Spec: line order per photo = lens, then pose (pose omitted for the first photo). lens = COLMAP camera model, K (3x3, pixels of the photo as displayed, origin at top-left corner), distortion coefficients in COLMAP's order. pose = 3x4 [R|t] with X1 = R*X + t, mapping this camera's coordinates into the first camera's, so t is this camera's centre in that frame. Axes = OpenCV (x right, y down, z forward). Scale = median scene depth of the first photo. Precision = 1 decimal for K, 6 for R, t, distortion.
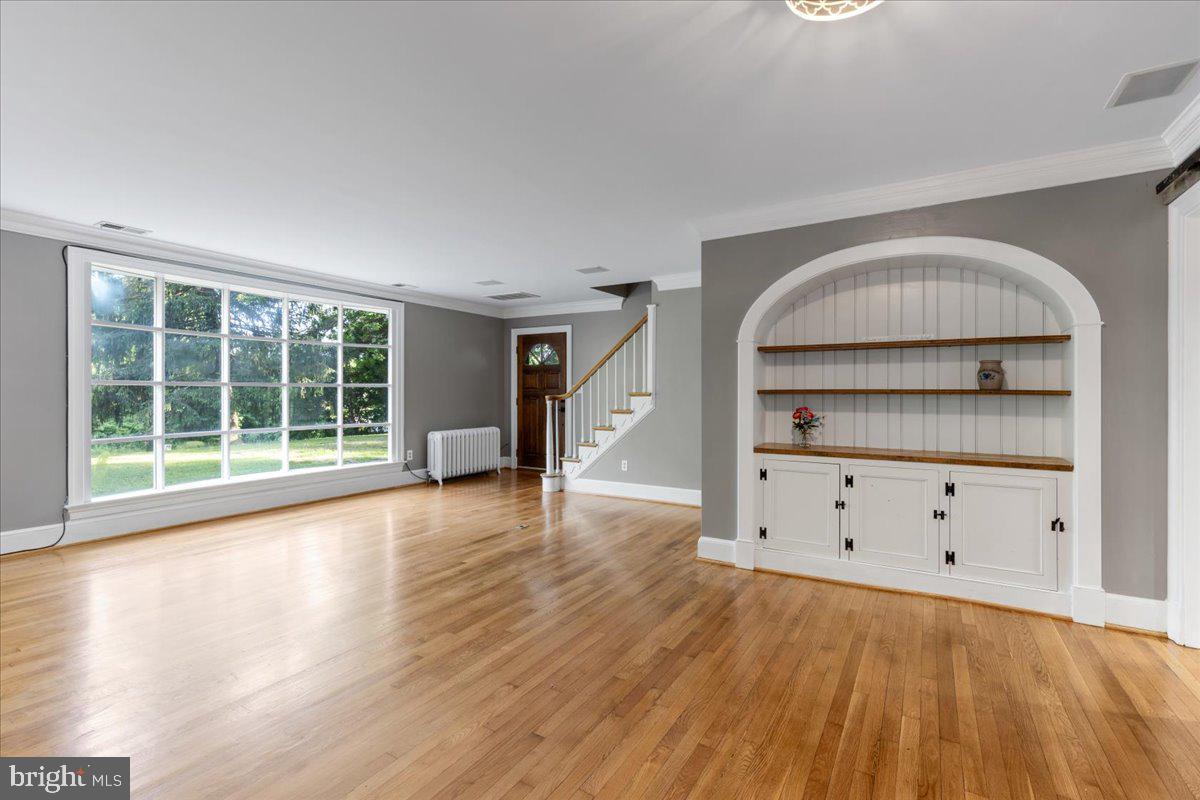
lens RADIAL K [[537.8, 0, 607.2], [0, 537.8, 395.8], [0, 0, 1]] dist [0.002207, 0.000462]
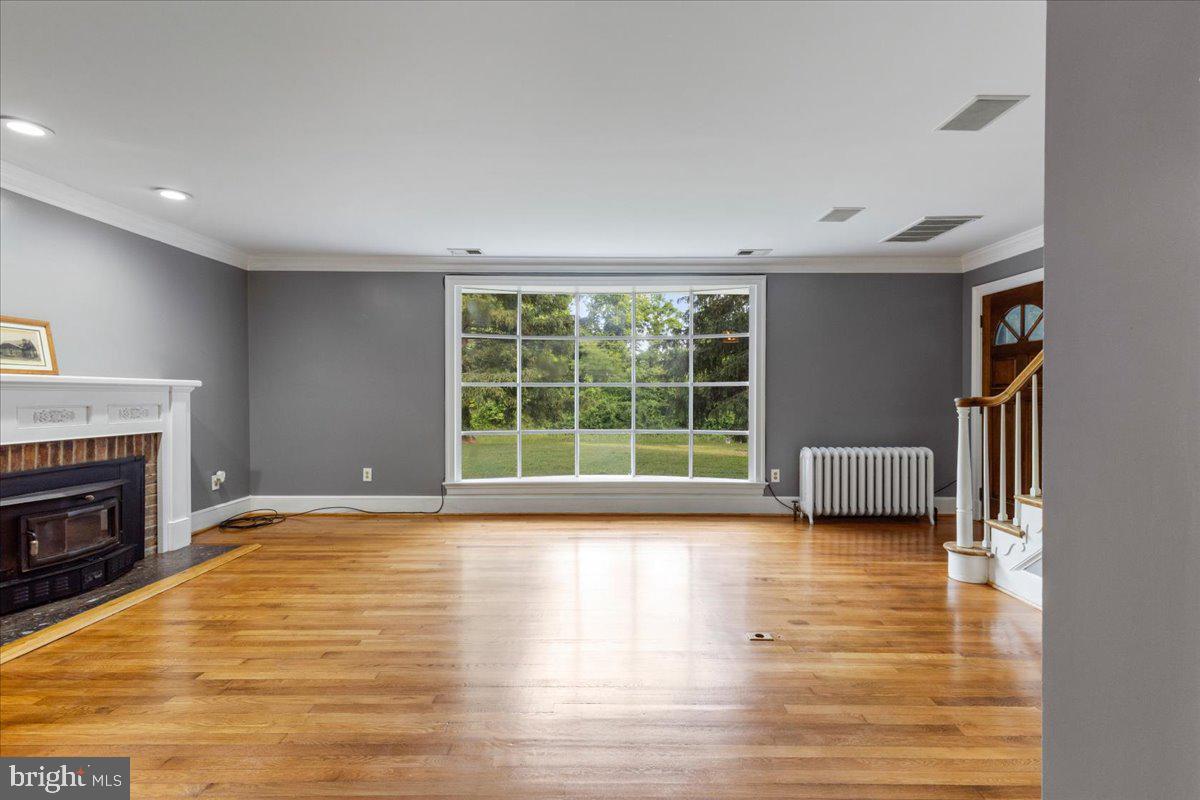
lens RADIAL K [[537.8, 0, 605.0], [0, 537.8, 396.6], [0, 0, 1]] dist [0.002207, 0.000462]
pose [[0.512277, 0.003379, -0.858814, 0.166259], [-0.004976, 0.999987, 0.000966, -0.000078], [0.858806, 0.003779, 0.512287, 0.428042]]
